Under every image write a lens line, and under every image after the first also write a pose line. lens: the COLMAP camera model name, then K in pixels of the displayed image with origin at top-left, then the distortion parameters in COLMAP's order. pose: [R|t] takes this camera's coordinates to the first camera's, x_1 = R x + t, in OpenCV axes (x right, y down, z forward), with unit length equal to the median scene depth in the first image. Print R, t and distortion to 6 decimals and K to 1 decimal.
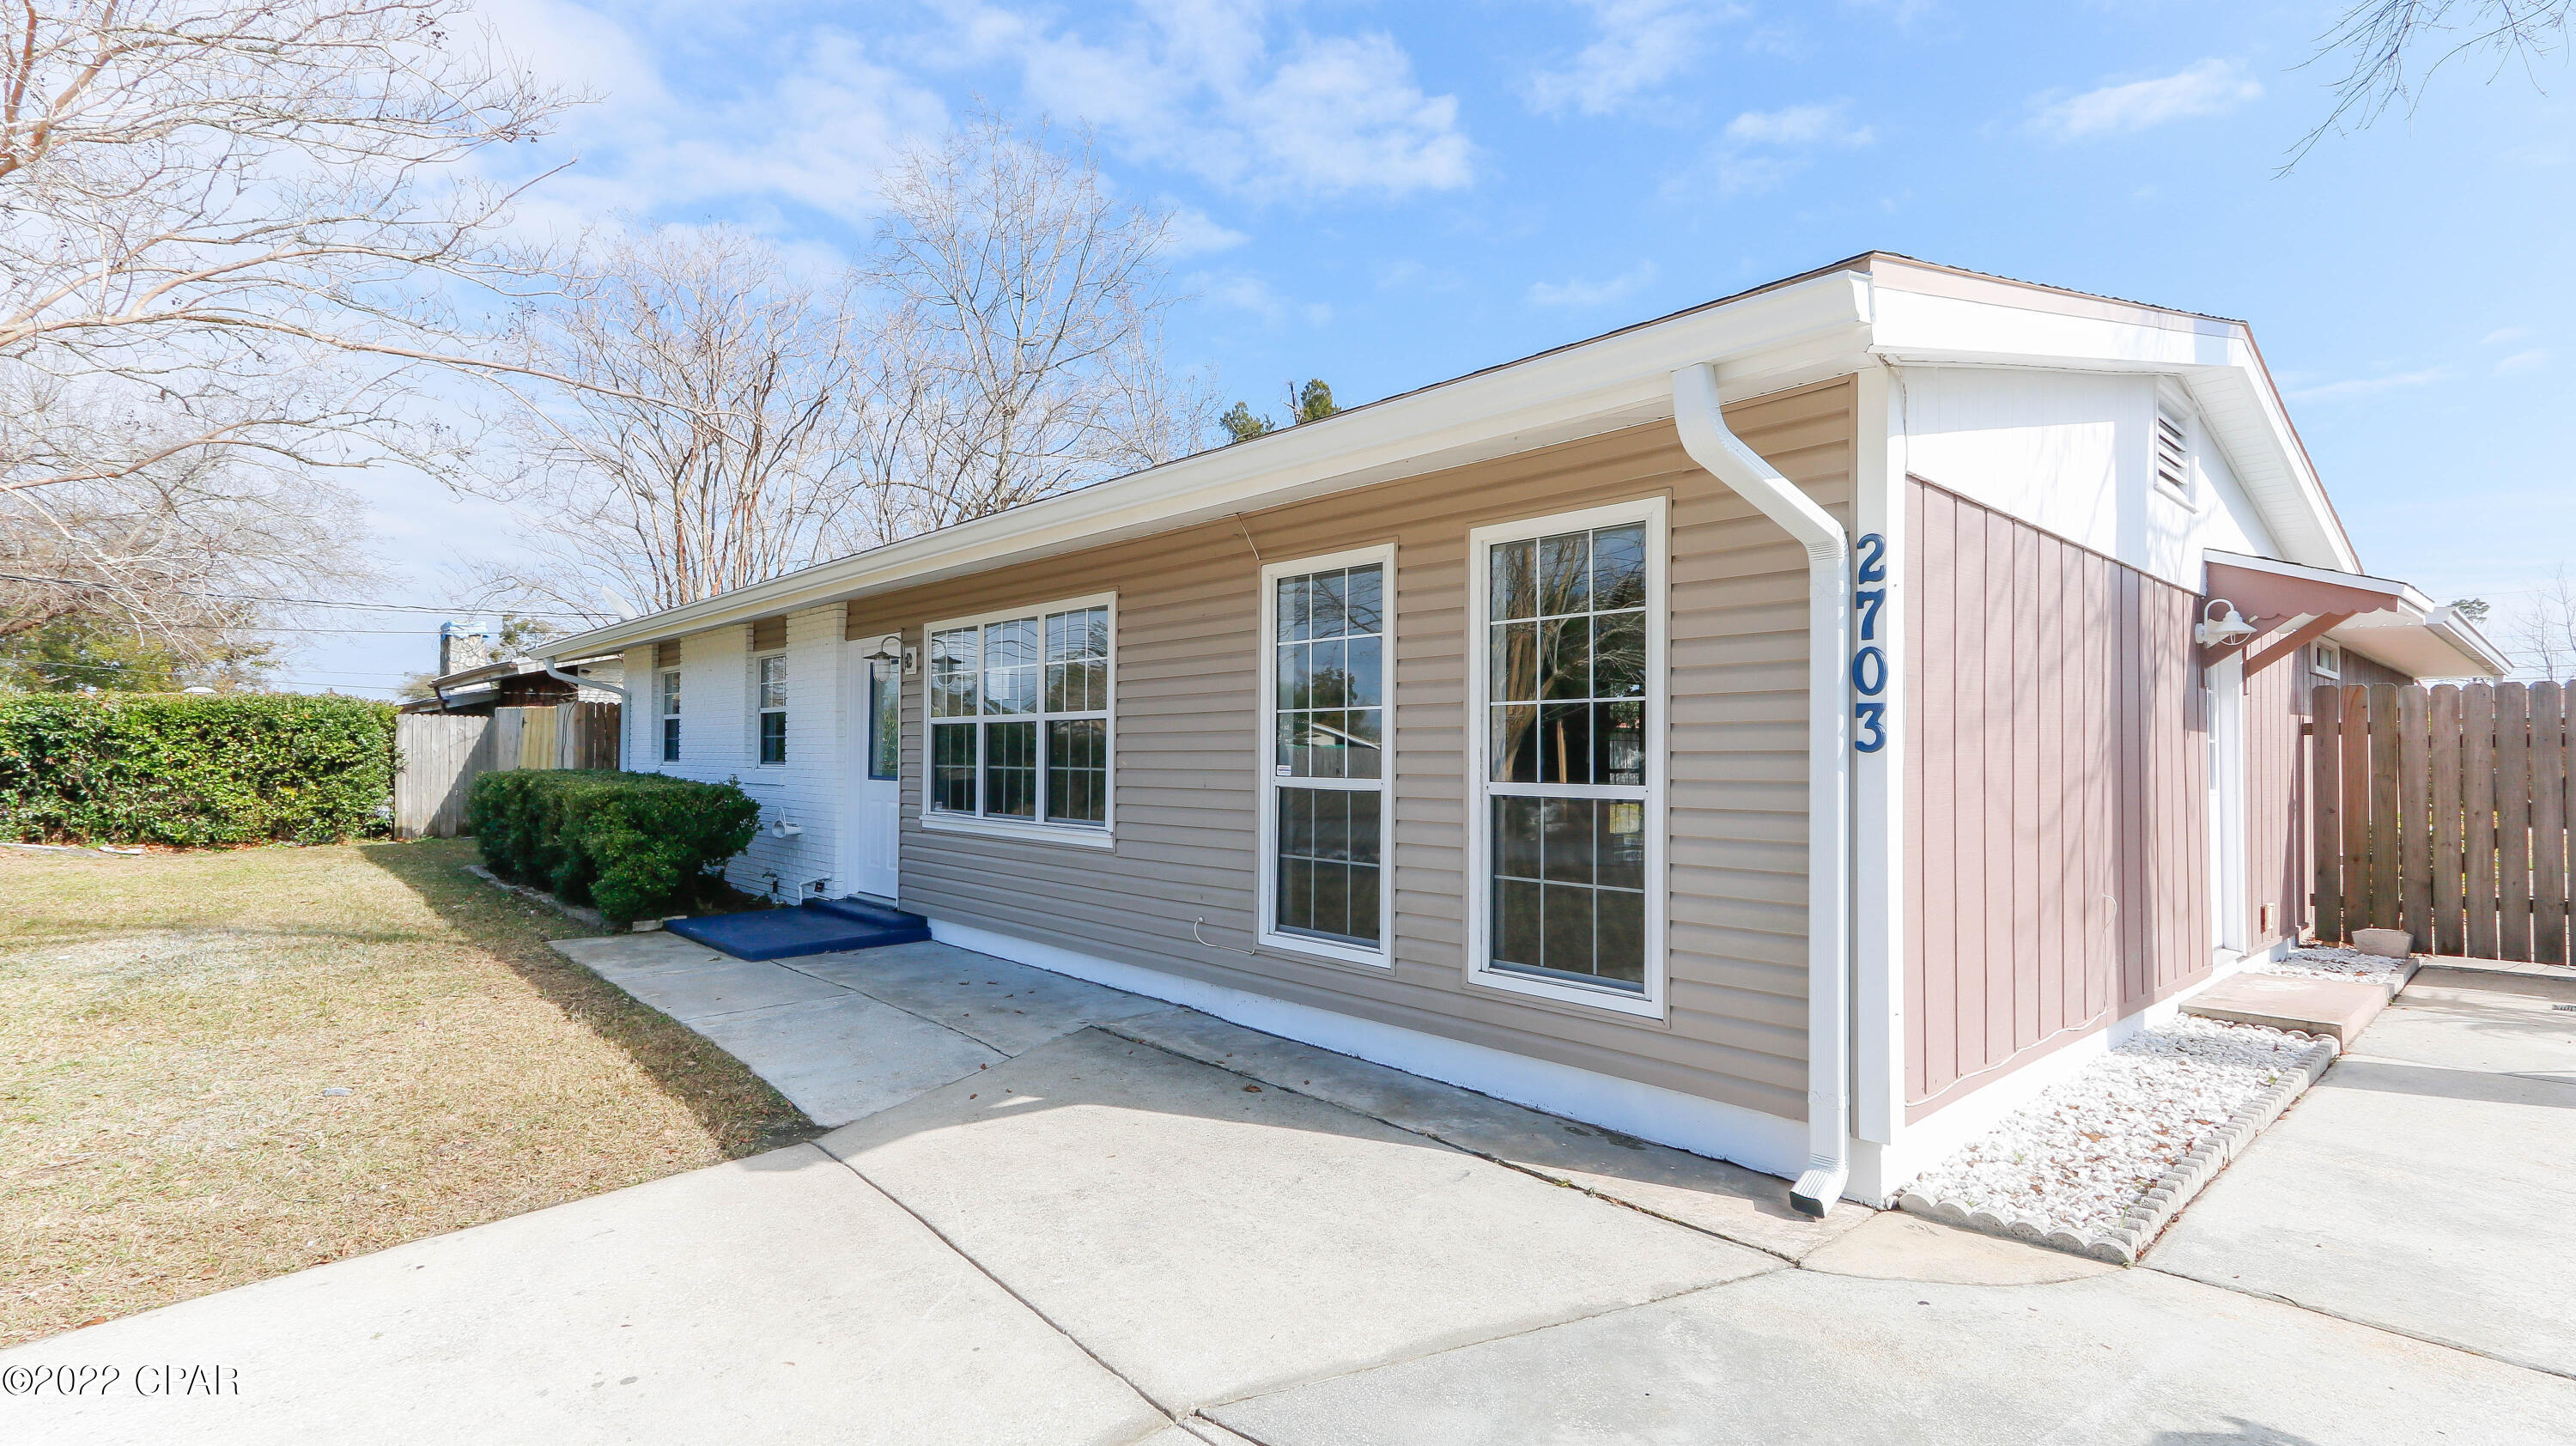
lens RADIAL K [[1195.7, 0, 1277.4], [0, 1195.7, 741.2], [0, 0, 1]] dist [0.005268, 0.003558]
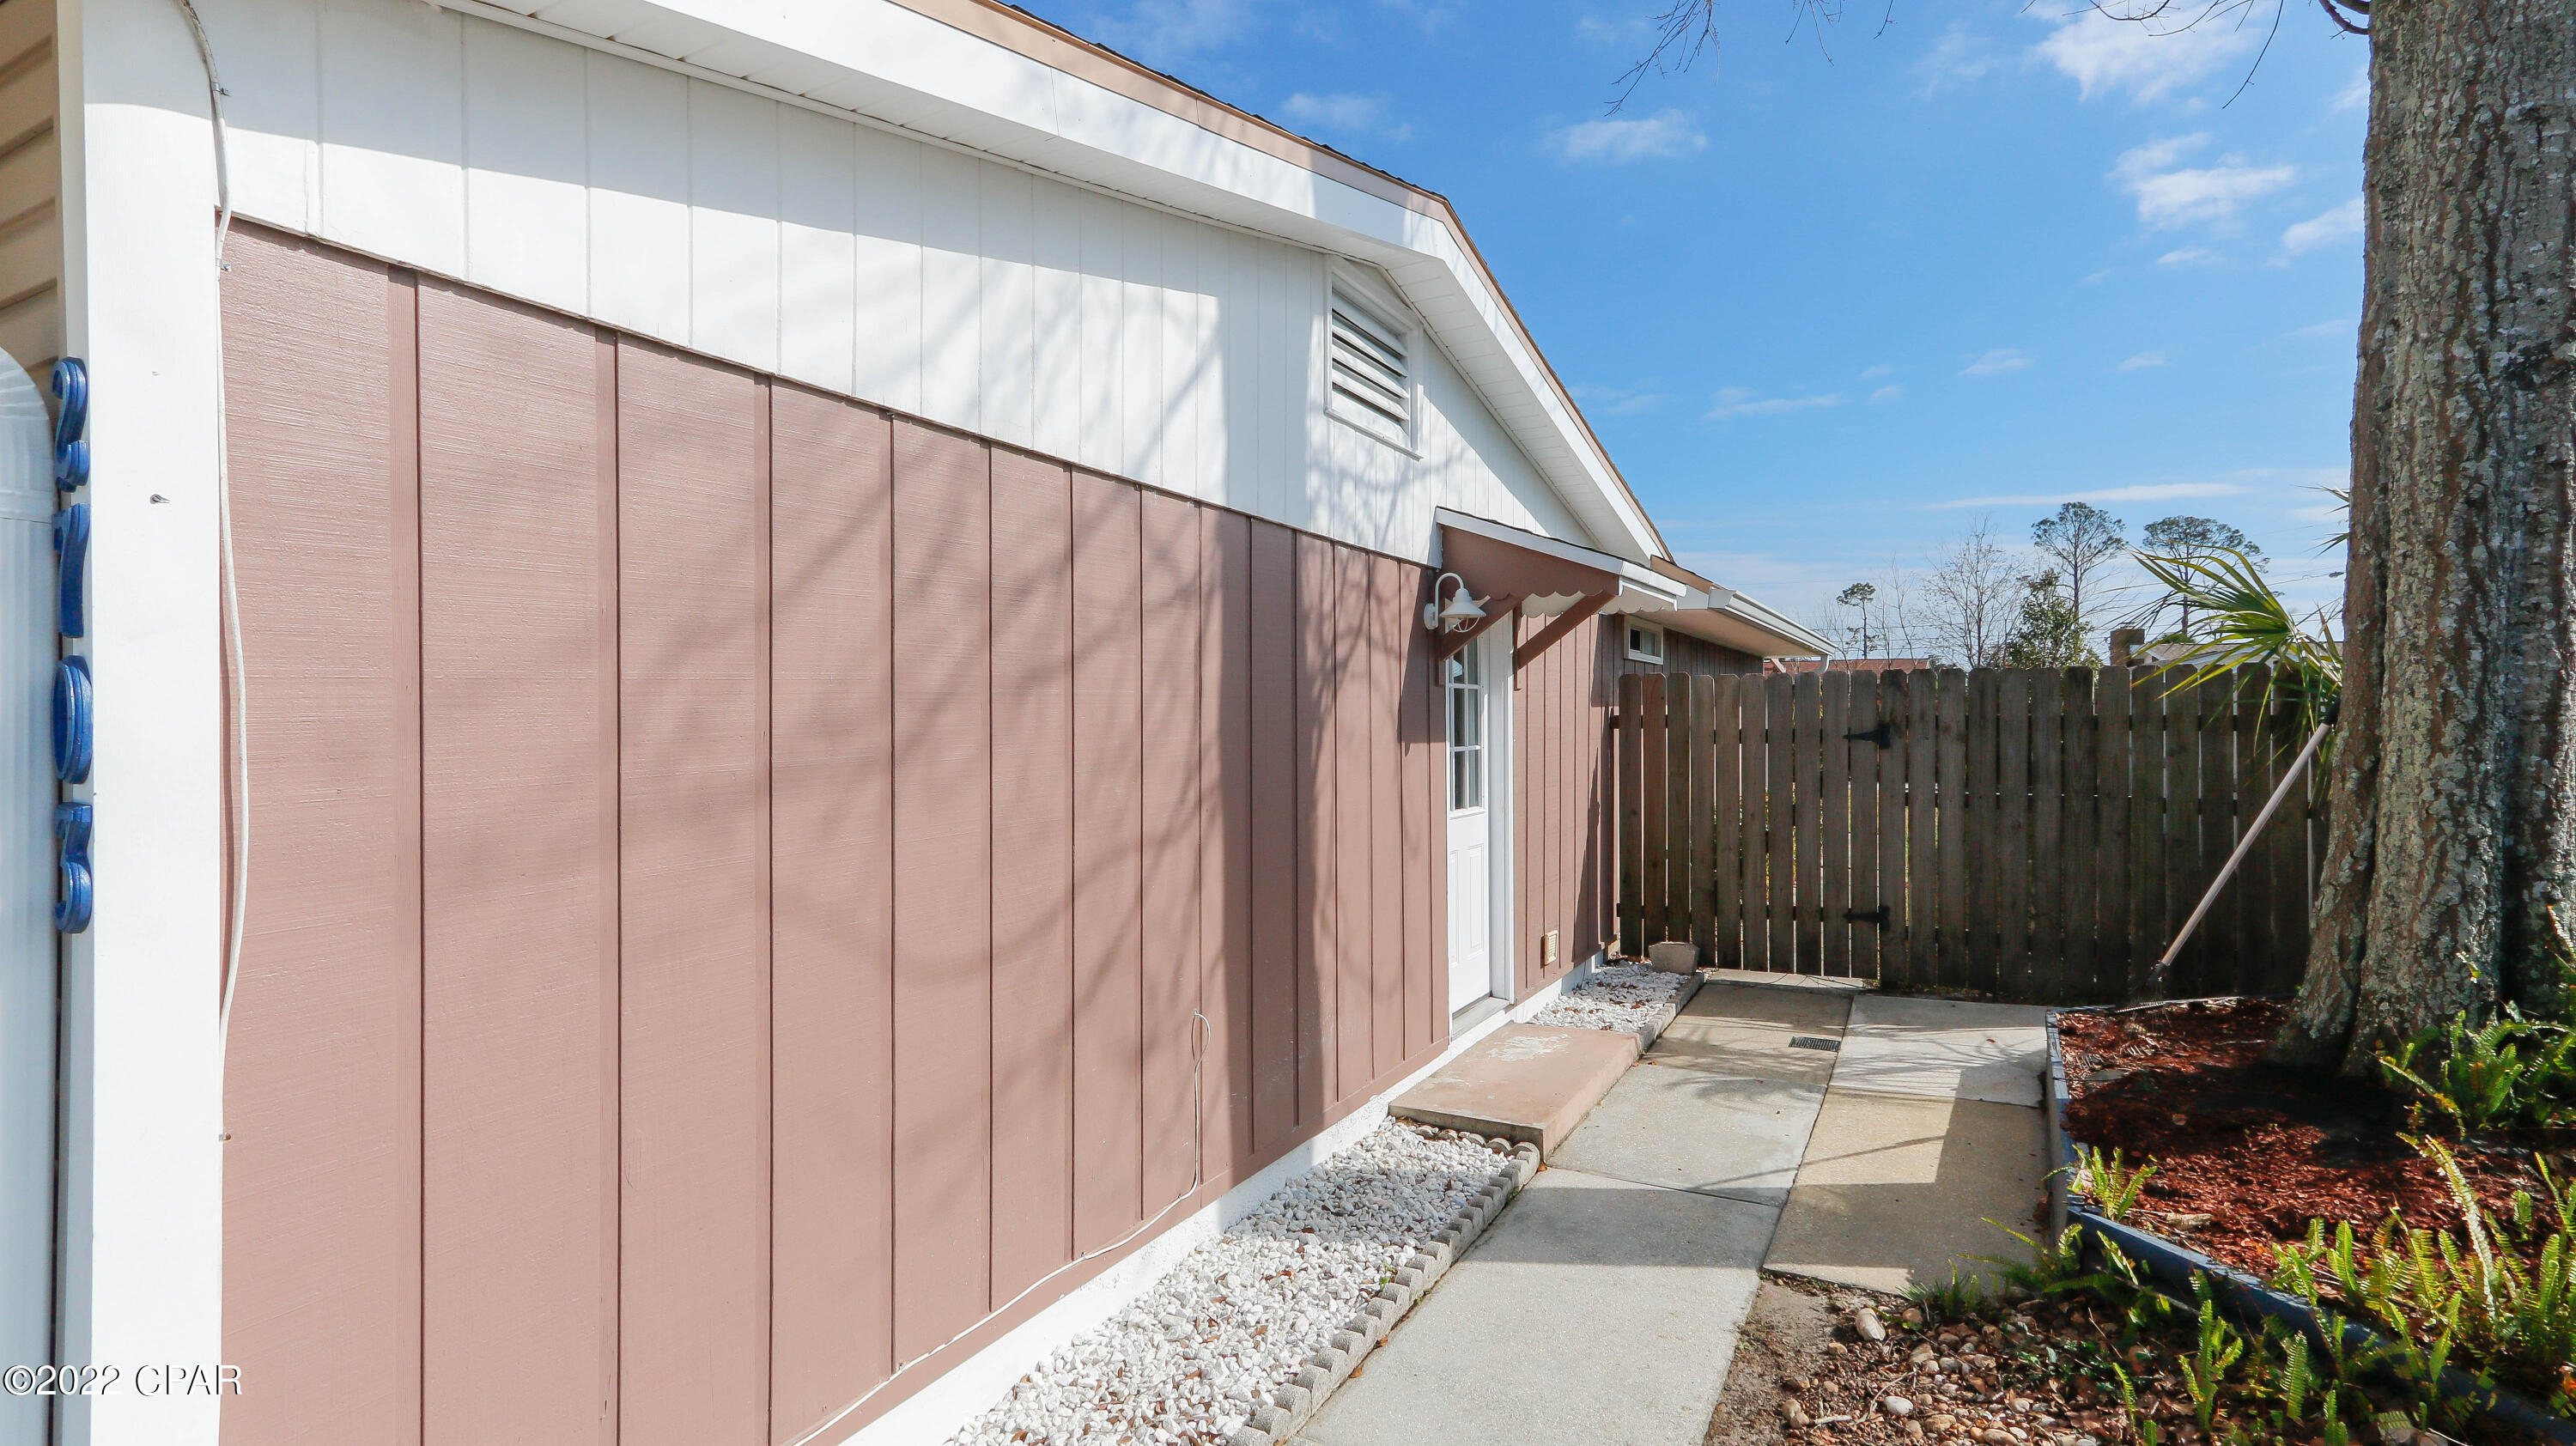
lens RADIAL K [[1195.7, 0, 1282.3], [0, 1195.7, 717.4], [0, 0, 1]] dist [0.005268, 0.003558]
pose [[0.945874, -0.008283, 0.324427, 0.389379], [0.003962, 0.999894, 0.013979, -0.032573], [-0.324509, -0.011937, 0.945807, 0.271395]]
